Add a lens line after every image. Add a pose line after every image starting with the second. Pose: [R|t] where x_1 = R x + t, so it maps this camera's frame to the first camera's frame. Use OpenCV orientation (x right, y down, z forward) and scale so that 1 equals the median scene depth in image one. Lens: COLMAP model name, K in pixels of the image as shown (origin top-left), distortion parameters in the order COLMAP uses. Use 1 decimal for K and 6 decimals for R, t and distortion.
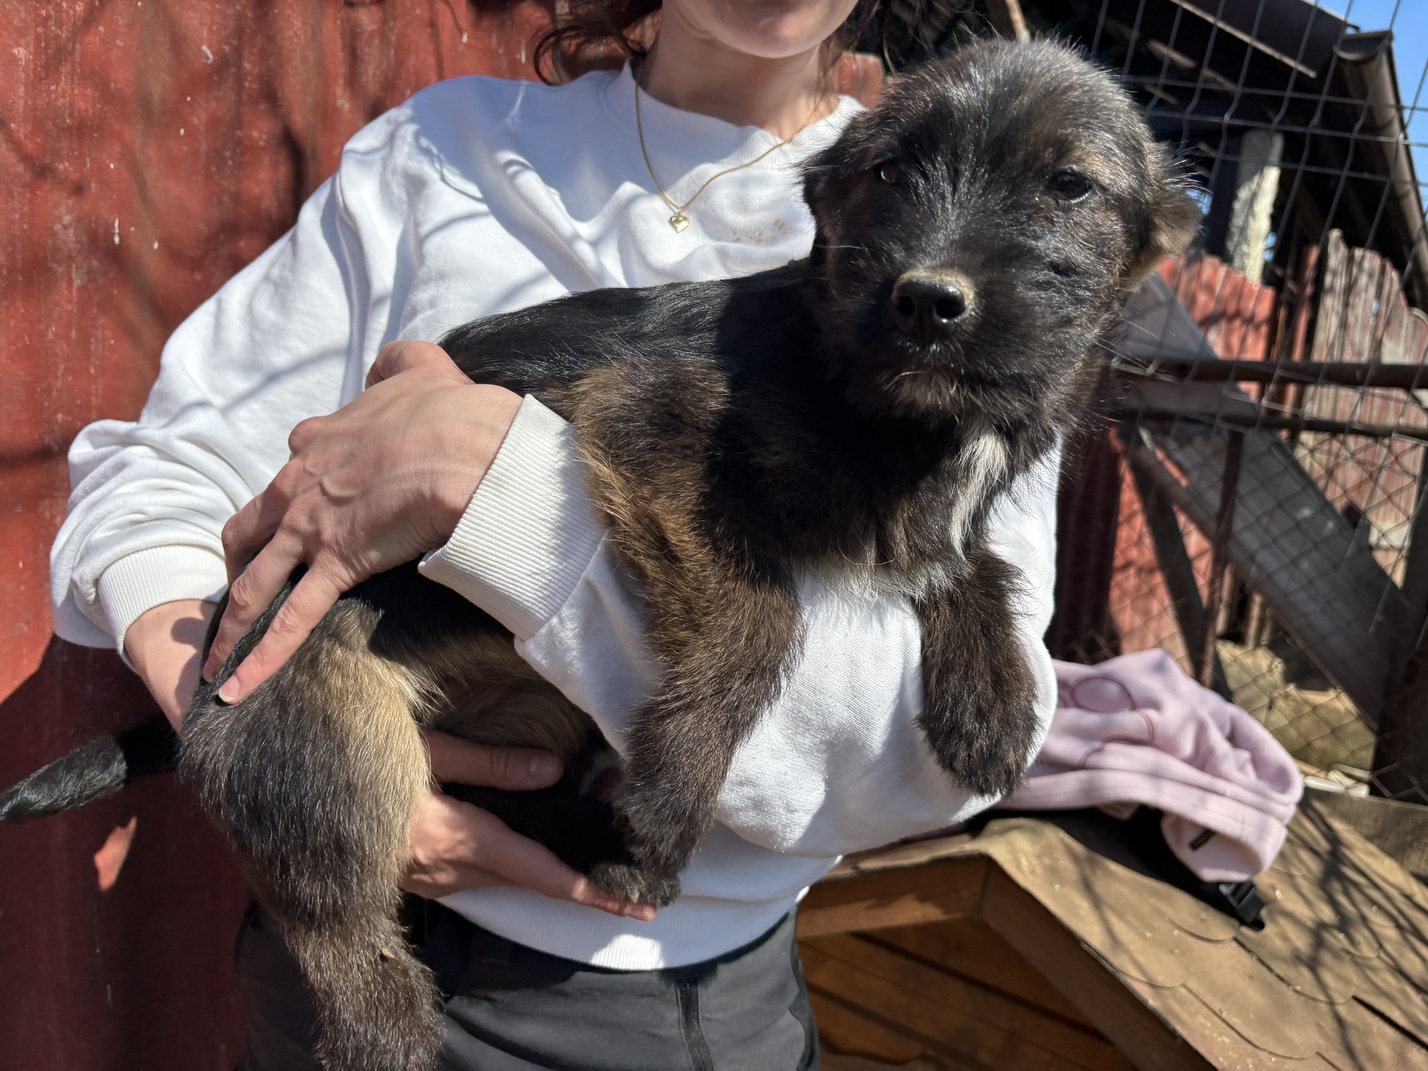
lens RADIAL K [[1111.0, 0, 717.3], [0, 1111.0, 530.8], [0, 0, 1]] dist [0.028518, -0.050977]
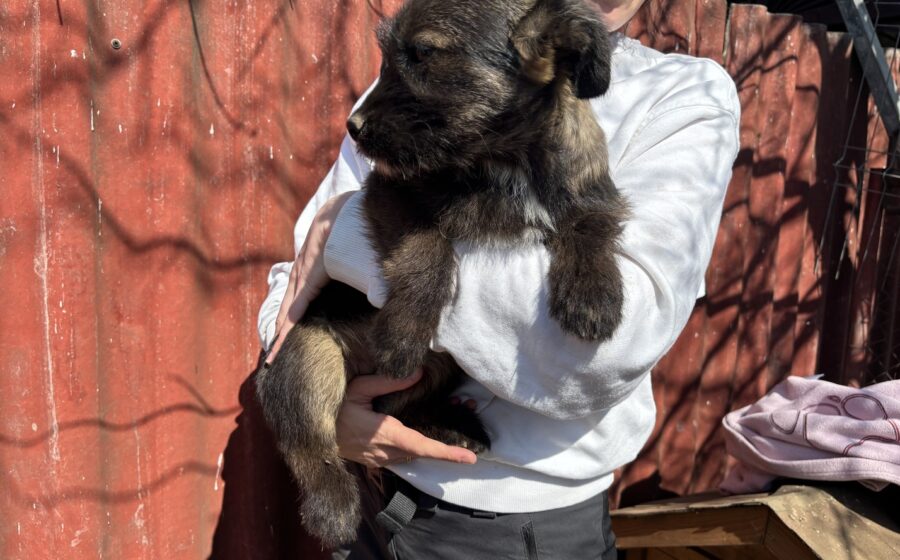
lens RADIAL K [[698.2, 0, 451.3], [0, 698.2, 278.6], [0, 0, 1]] dist [0.030047, -0.045841]
pose [[0.946035, -0.007304, -0.323983, 0.138313], [0.003083, 0.999904, -0.013540, -0.015296], [0.324050, 0.011811, 0.945966, -0.074946]]
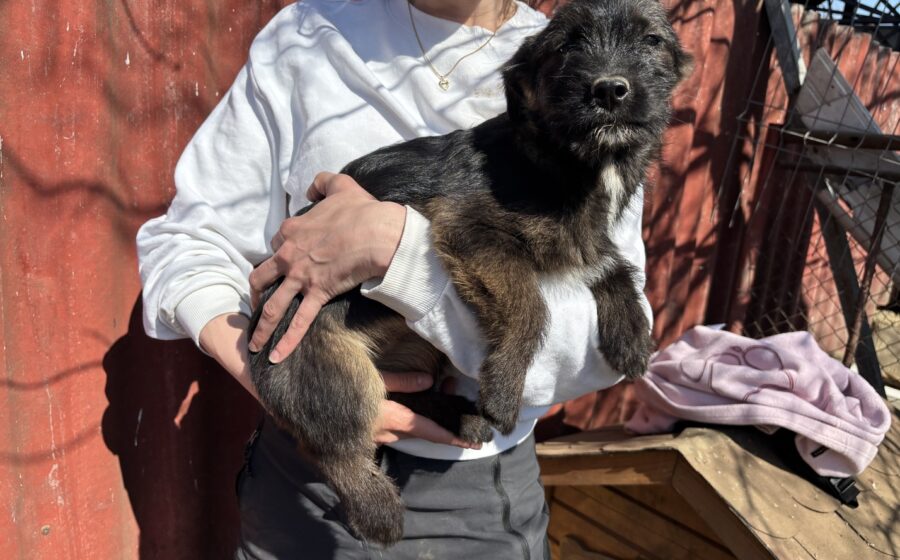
lens RADIAL K [[698.2, 0, 442.6], [0, 698.2, 274.3], [0, 0, 1]] dist [0.030047, -0.045841]
pose [[0.984515, 0.045172, -0.169382, 0.057016], [-0.028632, 0.994690, 0.098850, -0.067034], [0.172948, -0.092469, 0.980581, -0.076961]]
